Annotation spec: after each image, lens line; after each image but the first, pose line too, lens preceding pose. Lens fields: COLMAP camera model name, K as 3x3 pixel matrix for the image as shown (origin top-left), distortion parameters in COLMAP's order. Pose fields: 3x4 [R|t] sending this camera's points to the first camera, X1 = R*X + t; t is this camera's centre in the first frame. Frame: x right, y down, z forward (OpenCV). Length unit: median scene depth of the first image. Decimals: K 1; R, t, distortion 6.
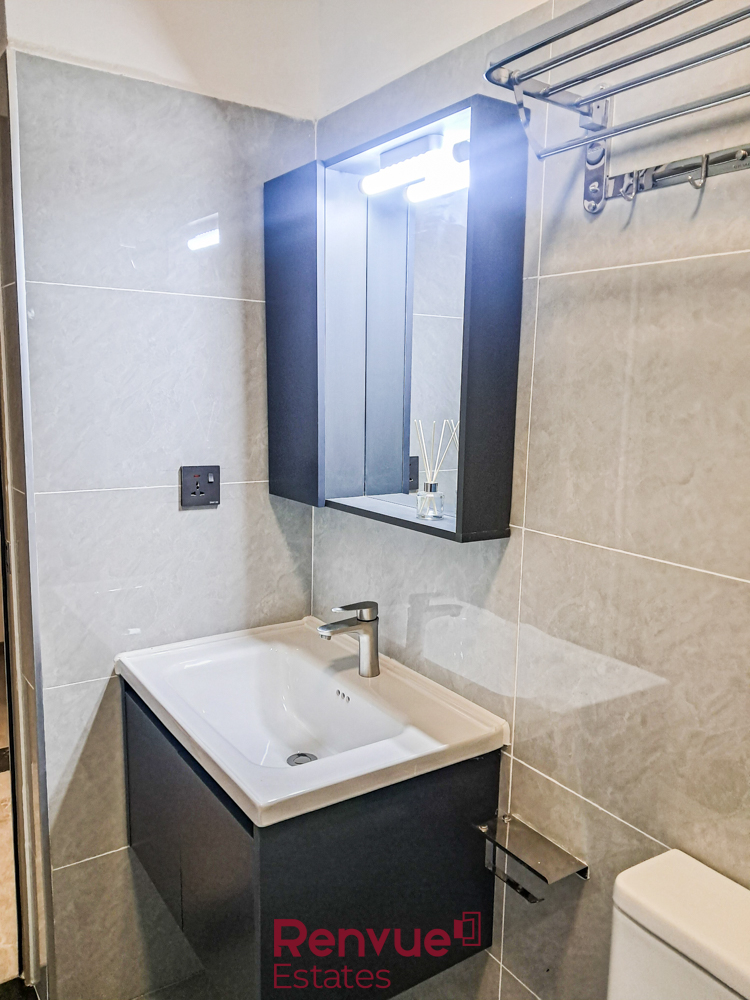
lens RADIAL K [[791.4, 0, 375.0], [0, 791.4, 500.0], [0, 0, 1]] dist [0.038155, -0.001059]
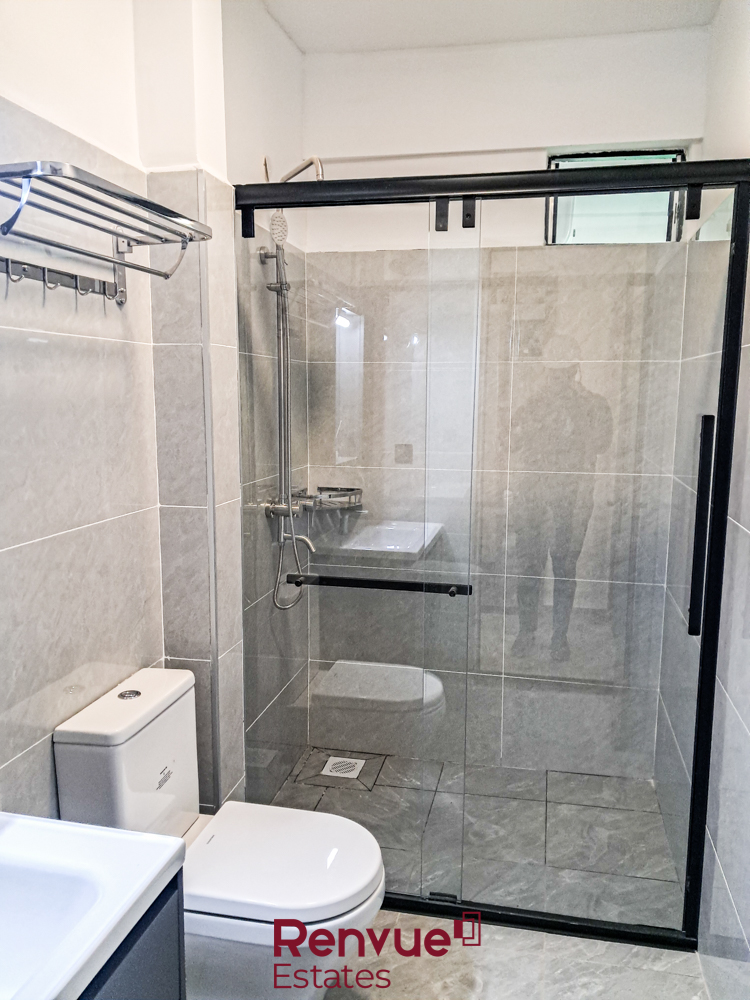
lens RADIAL K [[791.4, 0, 375.0], [0, 791.4, 500.0], [0, 0, 1]] dist [0.038155, -0.001059]
pose [[-0.686834, -0.122486, 0.716419, -1.073062], [0.094366, 0.962326, 0.254998, -0.300764], [-0.720662, 0.242747, -0.649400, 1.485378]]
